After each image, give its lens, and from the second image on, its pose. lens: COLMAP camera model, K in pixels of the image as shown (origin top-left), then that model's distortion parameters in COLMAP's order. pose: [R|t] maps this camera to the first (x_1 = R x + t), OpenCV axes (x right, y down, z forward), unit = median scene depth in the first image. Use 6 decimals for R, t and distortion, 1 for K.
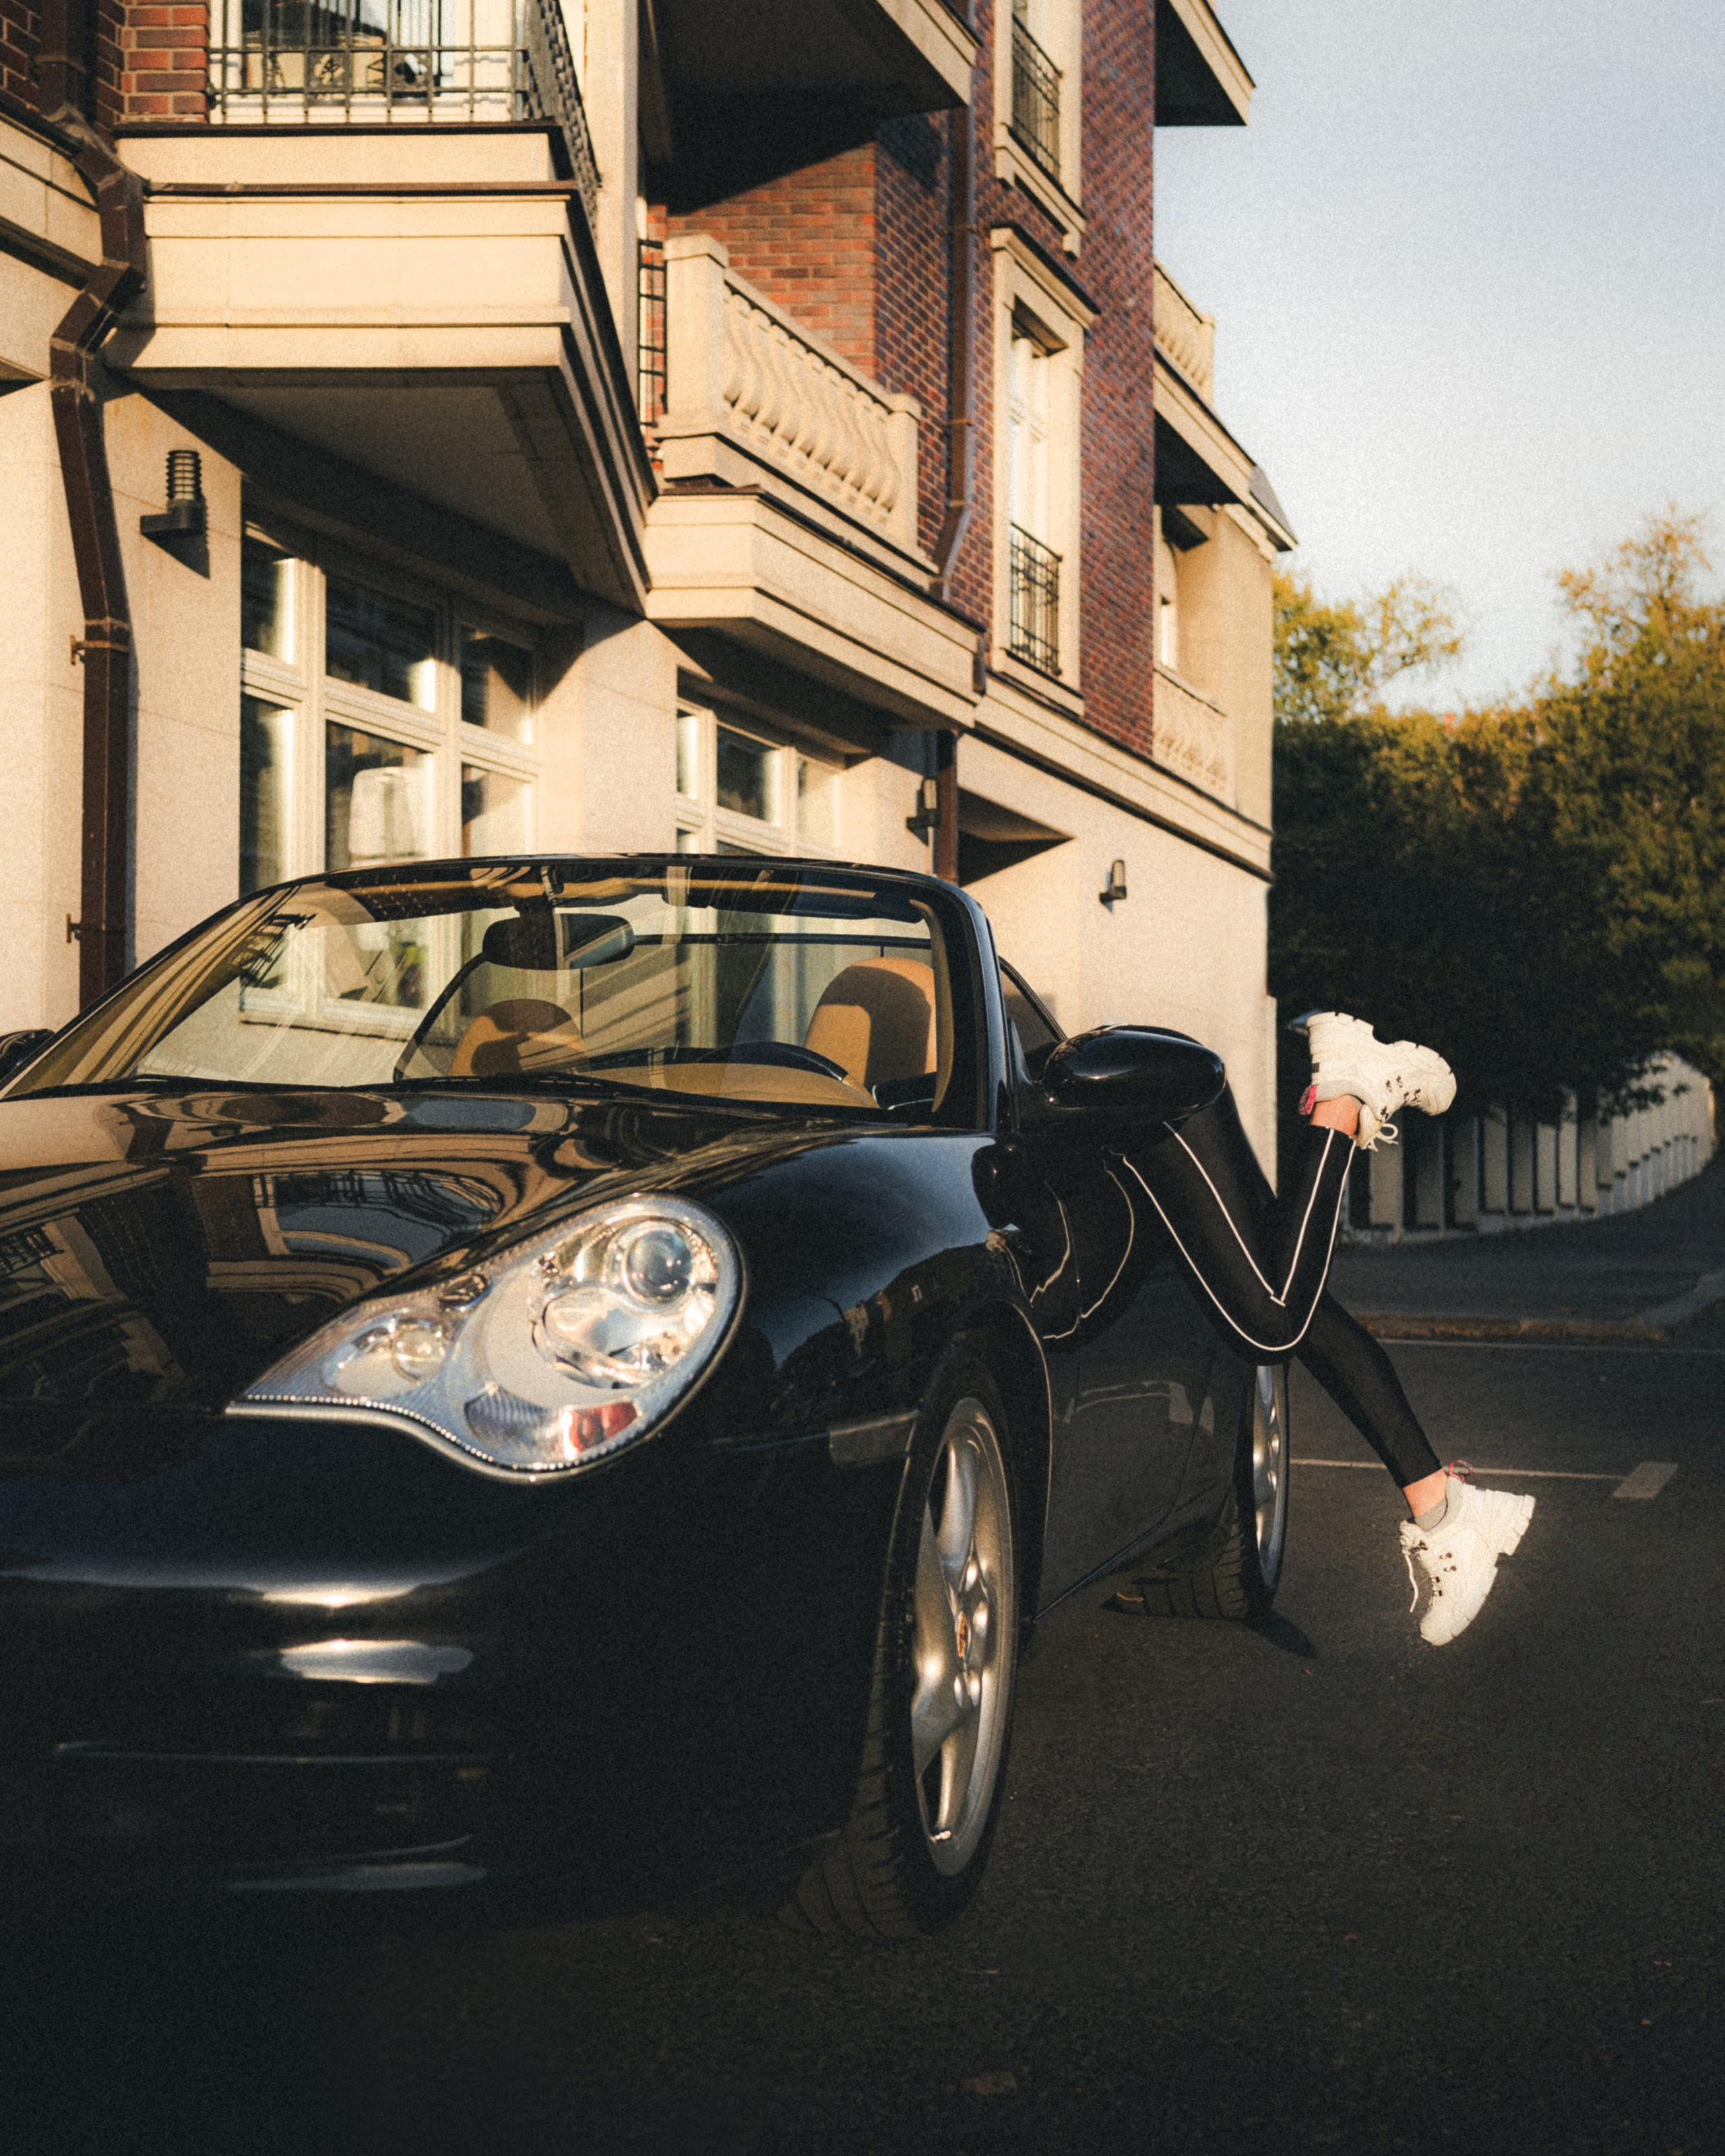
lens RADIAL K [[3151.6, 0, 804.7], [0, 3151.6, 1177.7], [0, 0, 1]] dist [-0.007124, -0.029322]
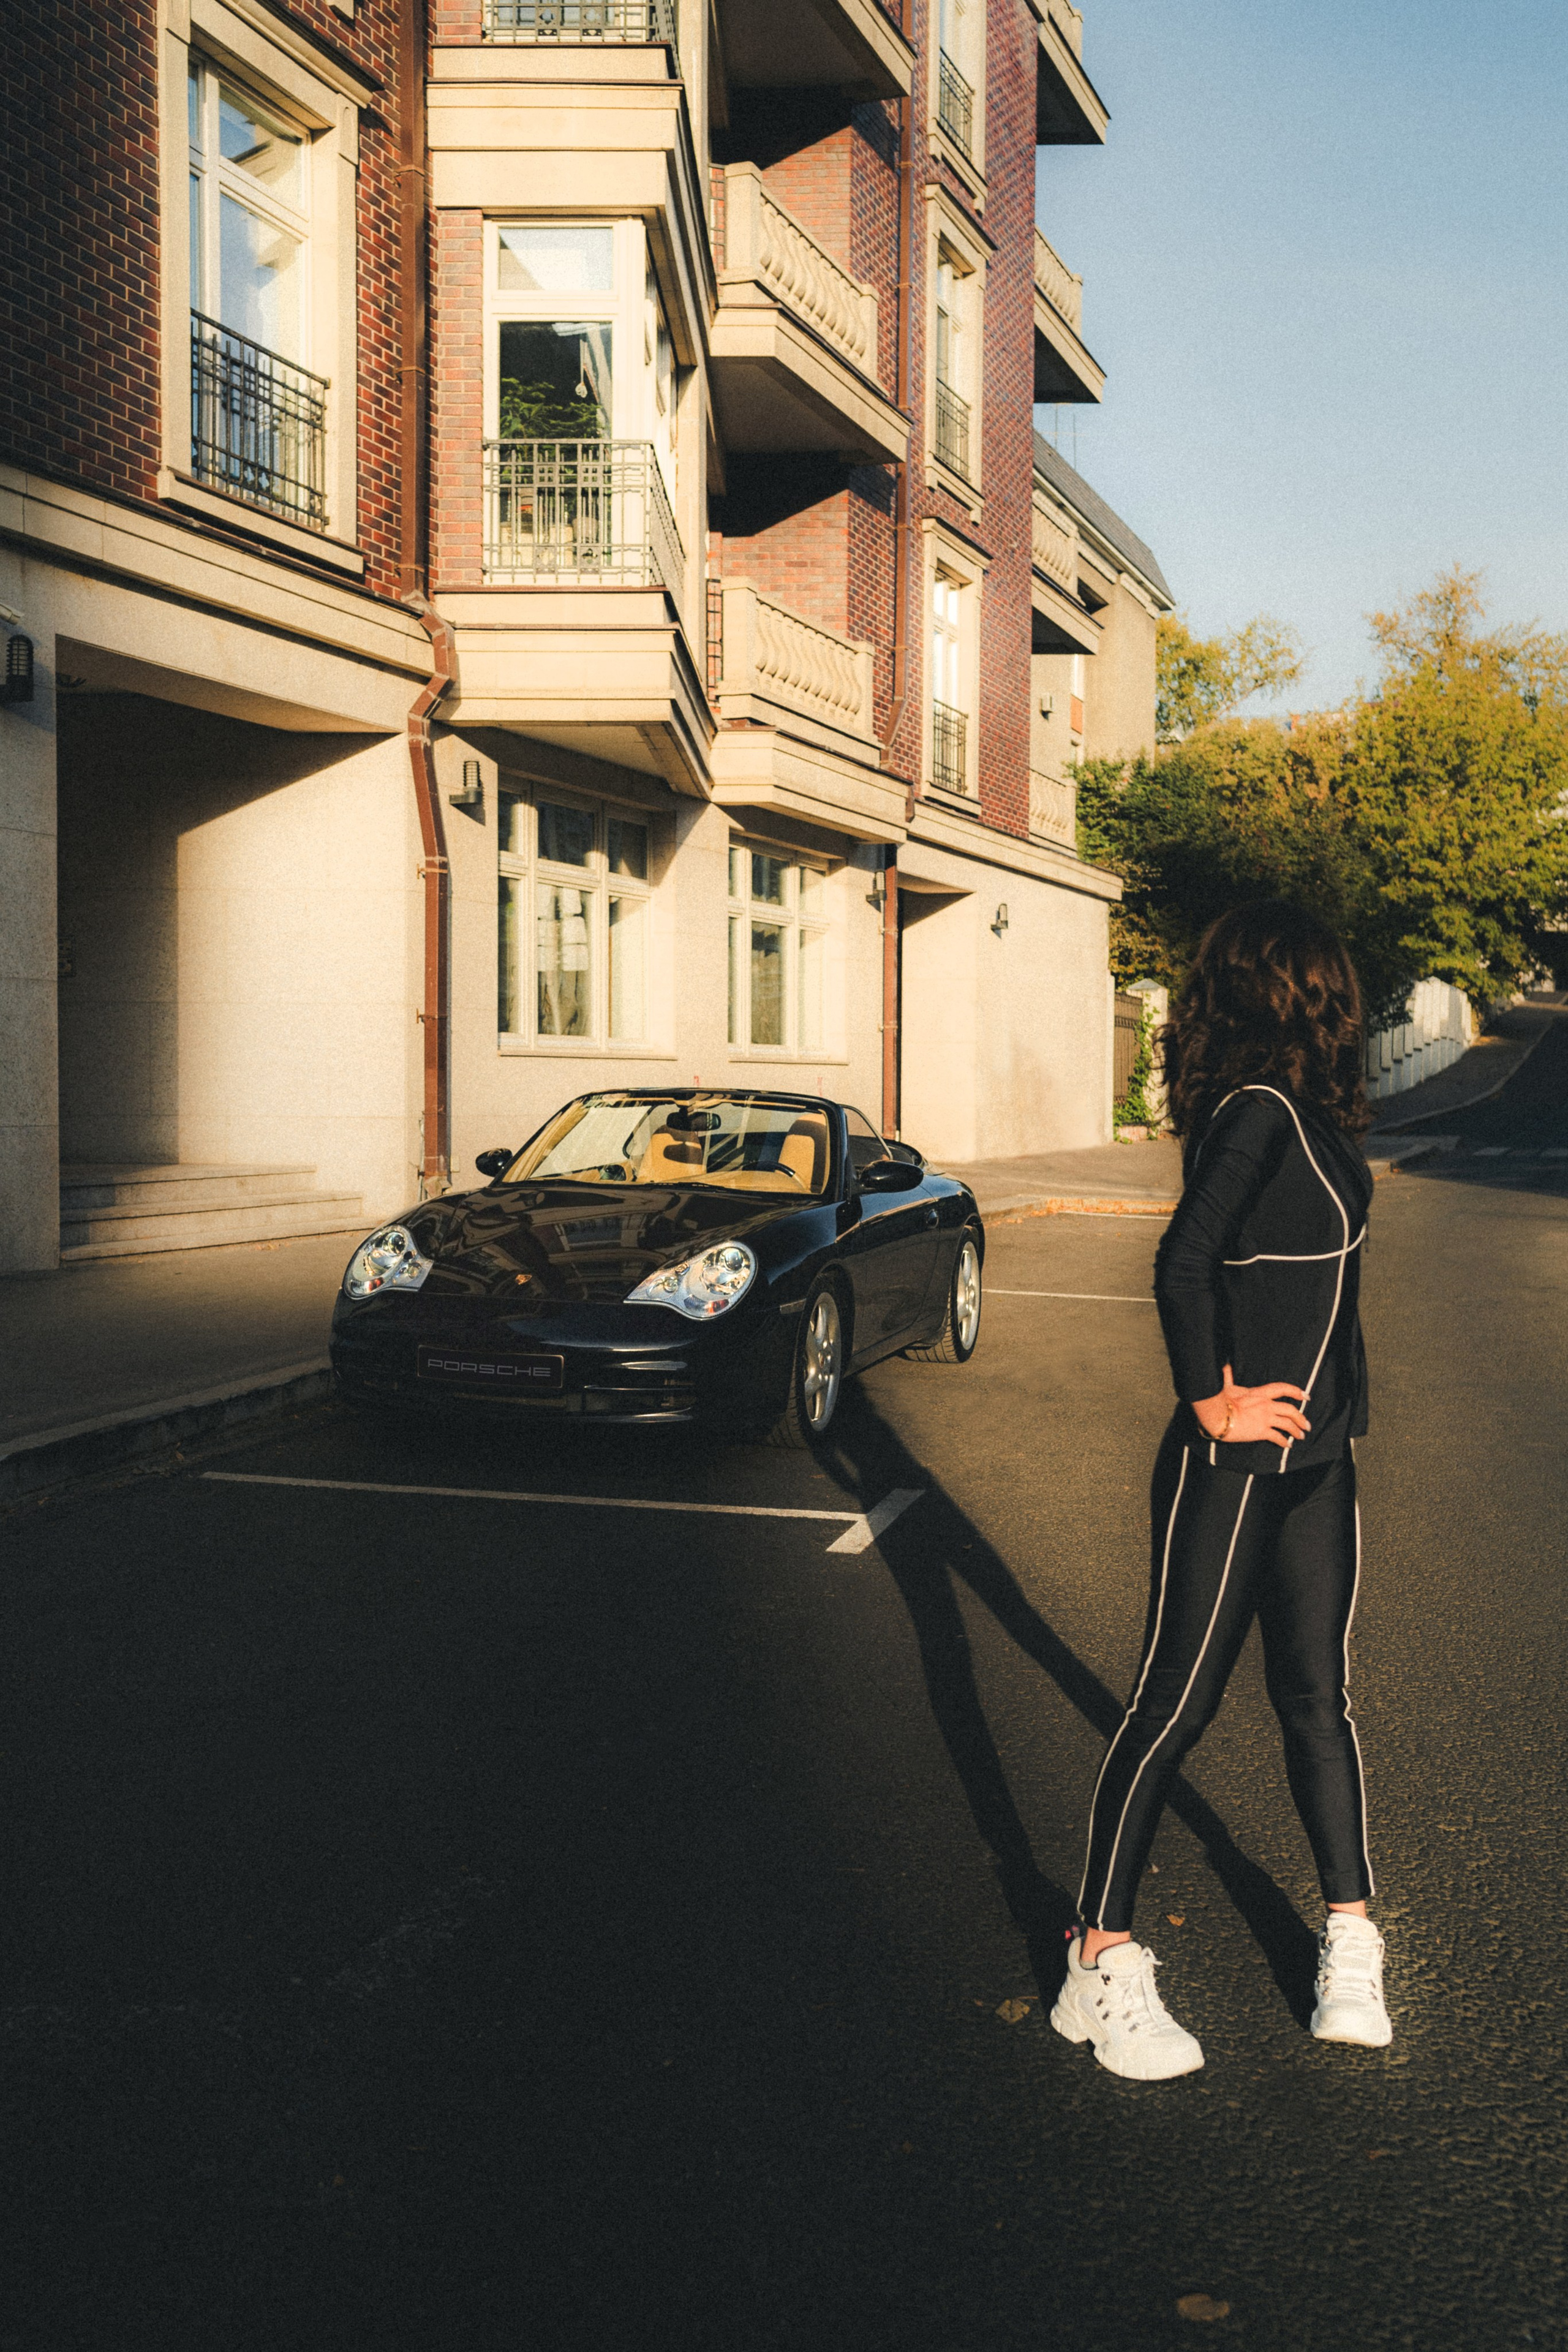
lens RADIAL K [[2405.7, 0, 868.5], [0, 2405.7, 1172.6], [0, 0, 1]] dist [-0.001882, 0.025193]
pose [[0.999787, 0.002424, 0.020474, 0.009580], [-0.003491, 0.998629, 0.052230, -0.040104], [-0.020319, -0.052291, 0.998425, -0.325546]]
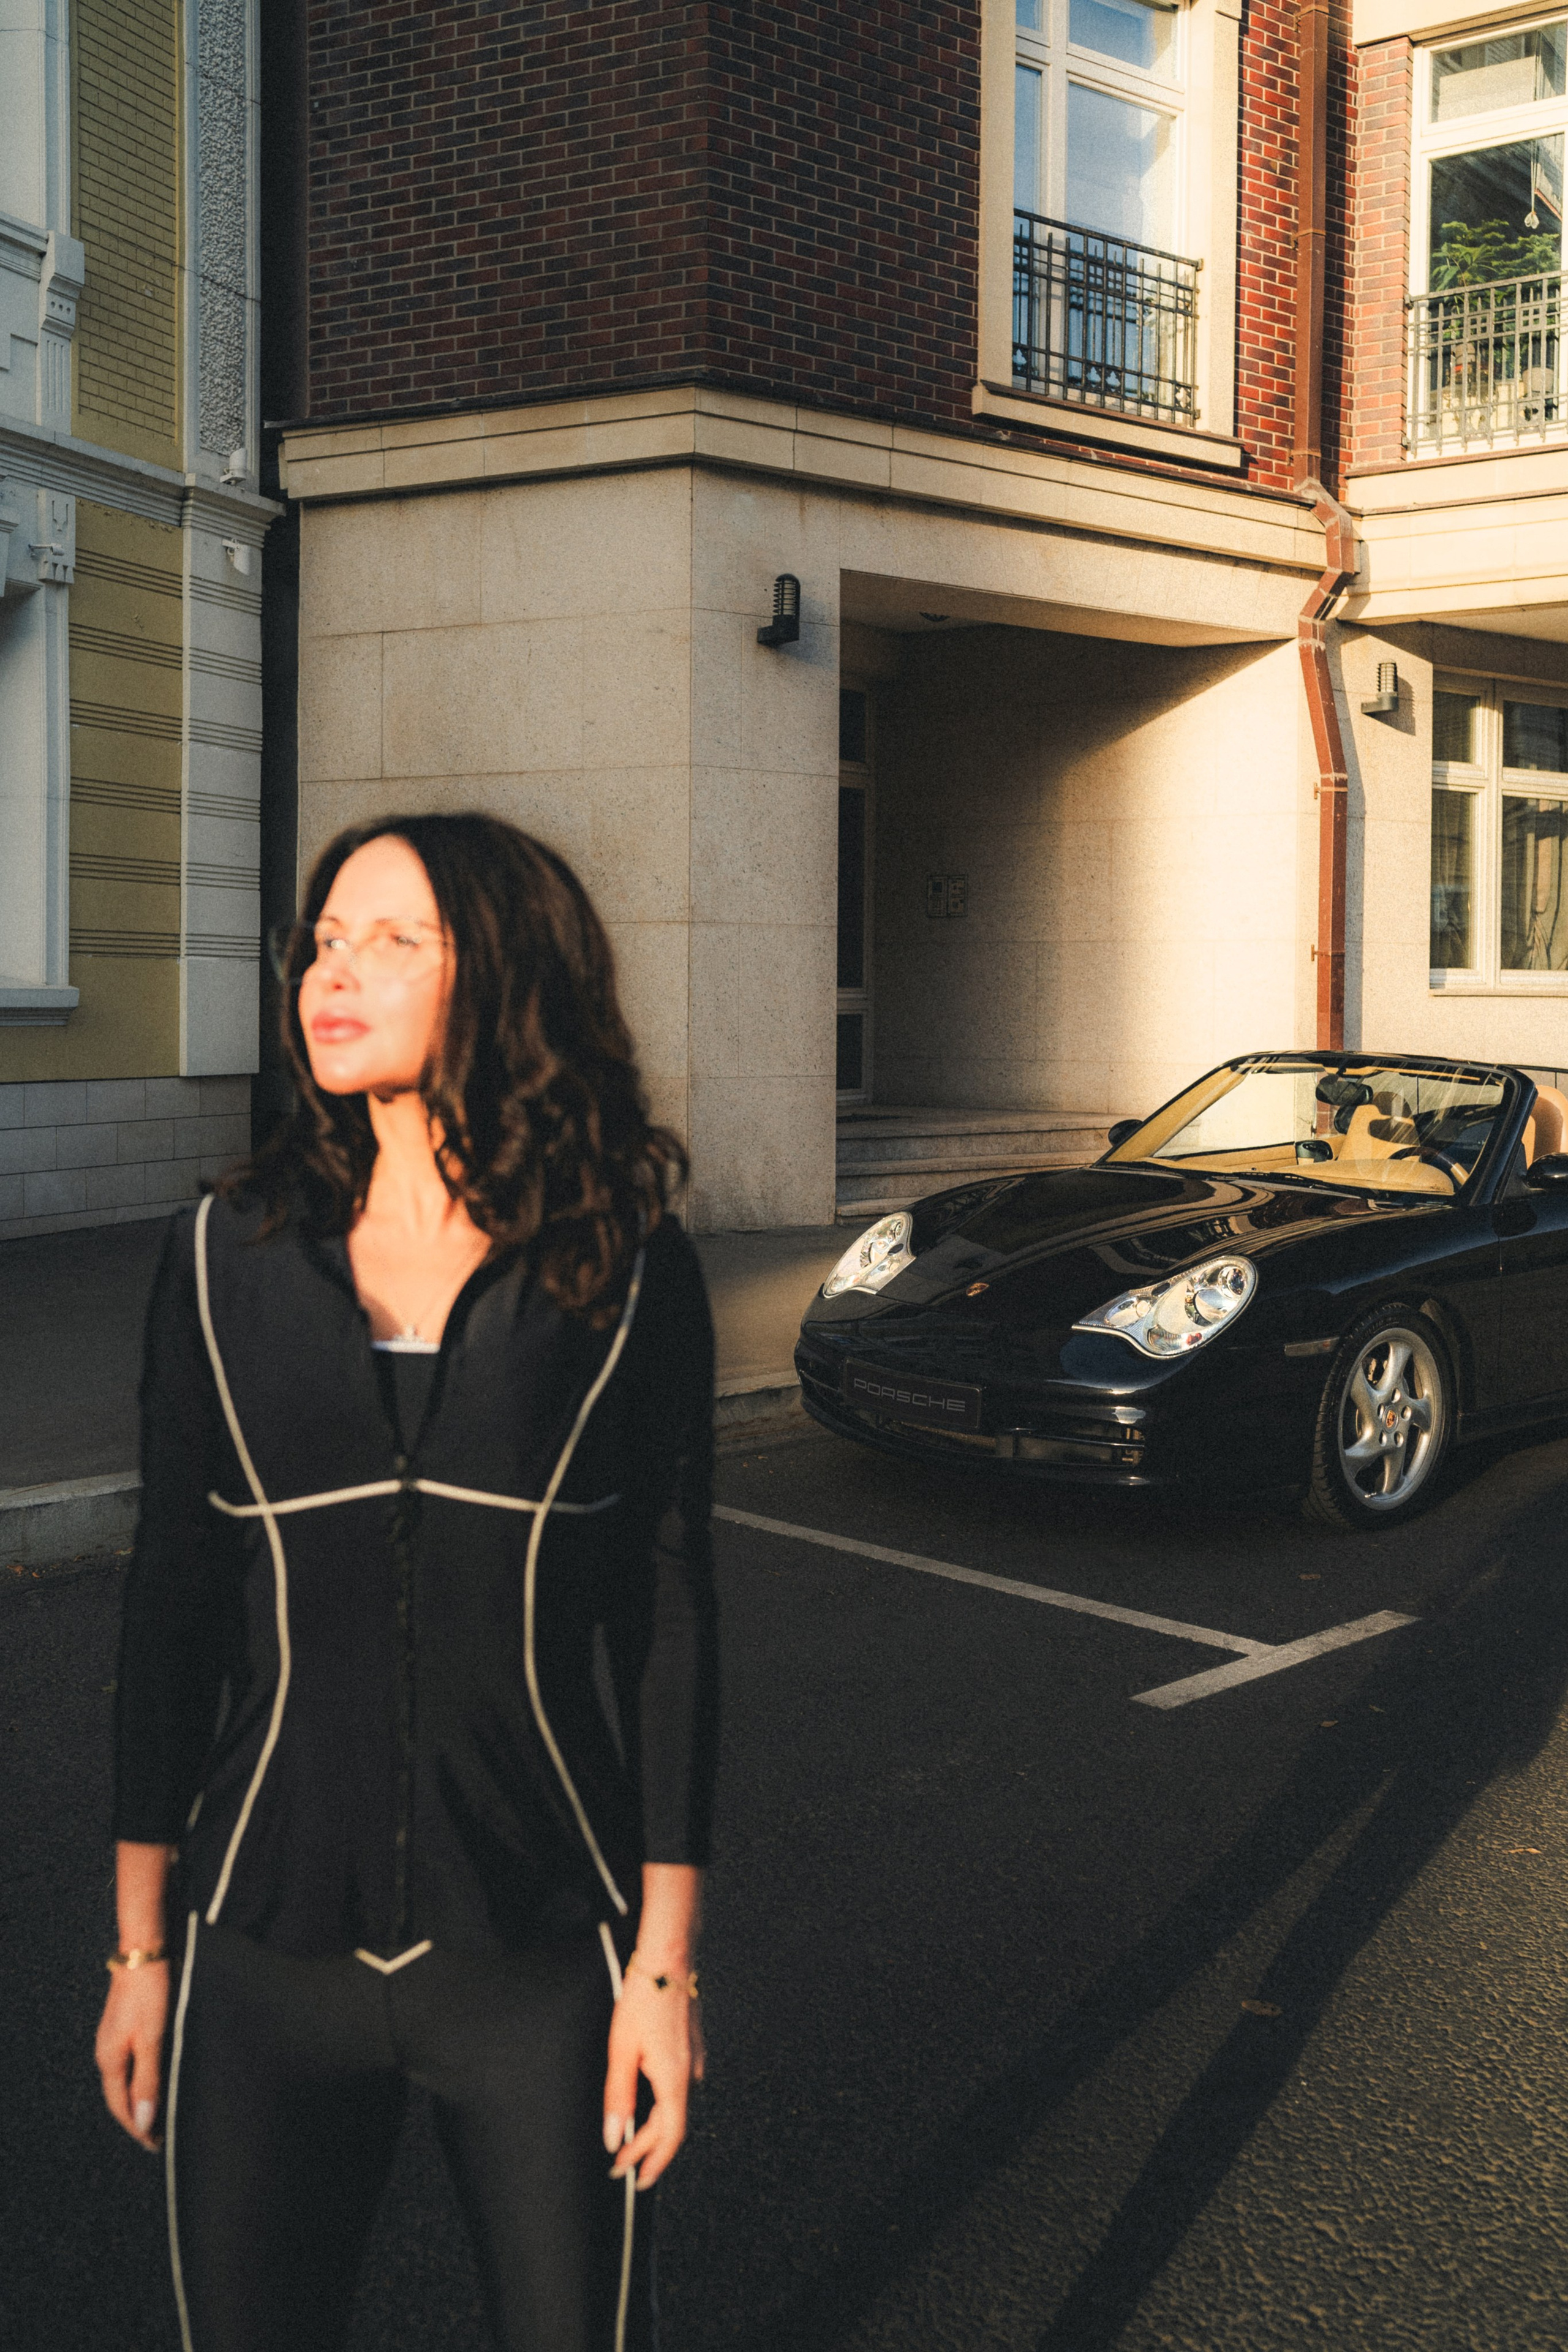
lens RADIAL K [[2437.4, 0, 702.4], [0, 2437.4, 998.4], [0, 0, 1]] dist [0.032314, 0.044301]
pose [[0.842826, 0.004492, -0.538167, 0.136360], [0.003250, 0.999904, 0.013437, -0.047990], [0.538176, -0.013074, 0.842731, -0.206561]]
